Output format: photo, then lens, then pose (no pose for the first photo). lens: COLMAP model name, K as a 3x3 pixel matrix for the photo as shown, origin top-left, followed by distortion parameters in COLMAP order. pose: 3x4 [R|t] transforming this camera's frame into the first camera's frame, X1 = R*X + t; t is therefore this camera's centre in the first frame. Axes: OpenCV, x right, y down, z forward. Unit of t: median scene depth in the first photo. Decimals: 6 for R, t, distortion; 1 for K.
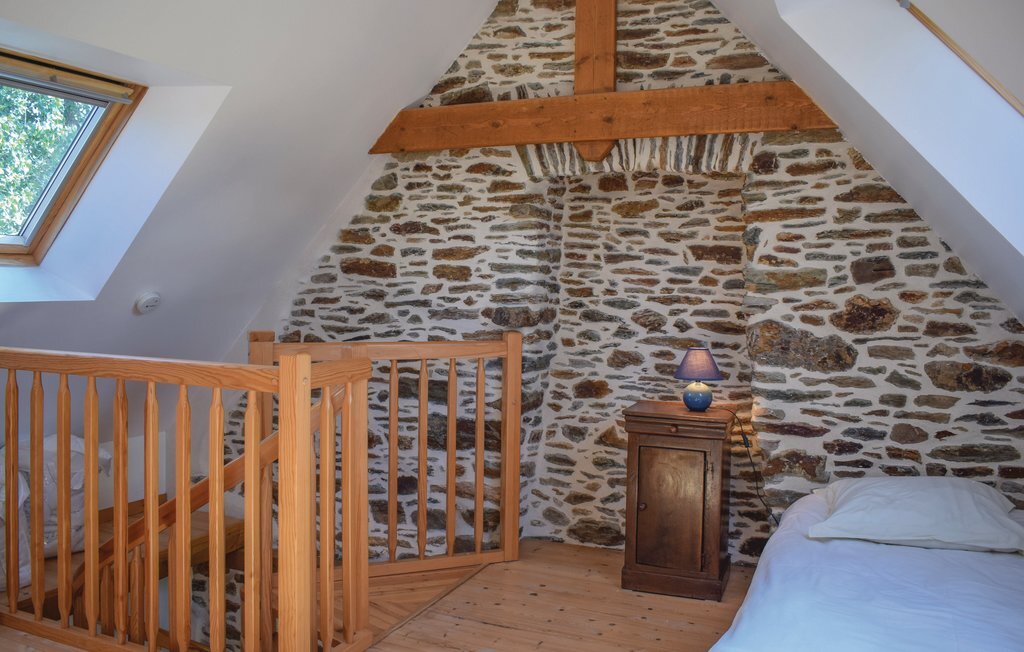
lens RADIAL K [[852.0, 0, 456.7], [0, 852.0, 281.0], [0, 0, 1]] dist [-0.089409, 0.011461]
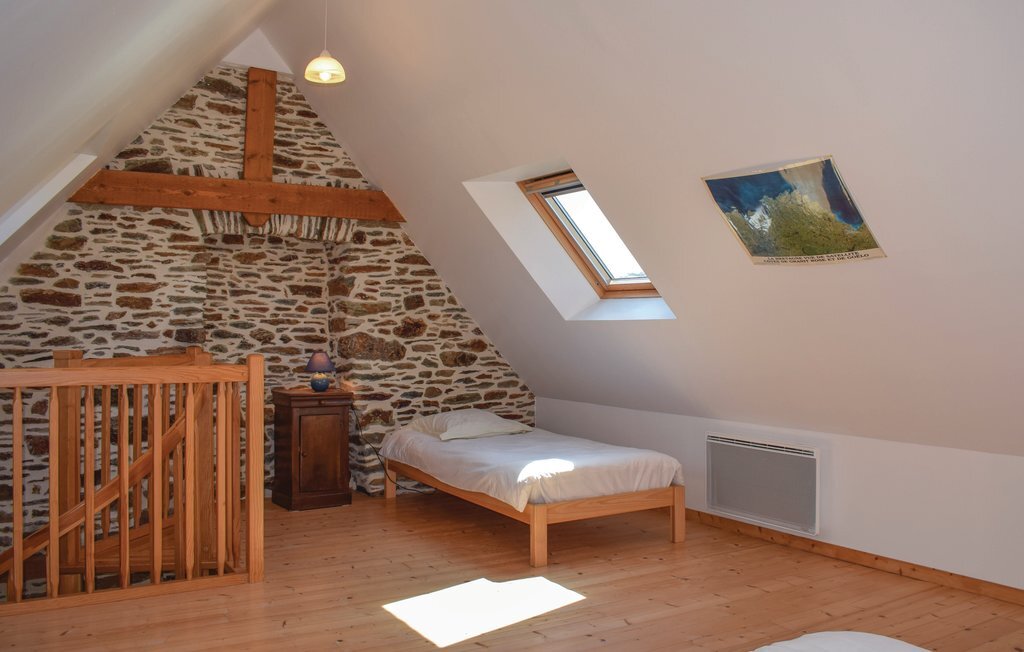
lens RADIAL K [[852.0, 0, 515.4], [0, 852.0, 317.7], [0, 0, 1]] dist [-0.089409, 0.011461]
pose [[0.570775, -0.010086, 0.821045, -0.734285], [0.000951, 0.999932, 0.011622, -0.001344], [-0.821106, -0.005852, 0.570746, -0.181773]]
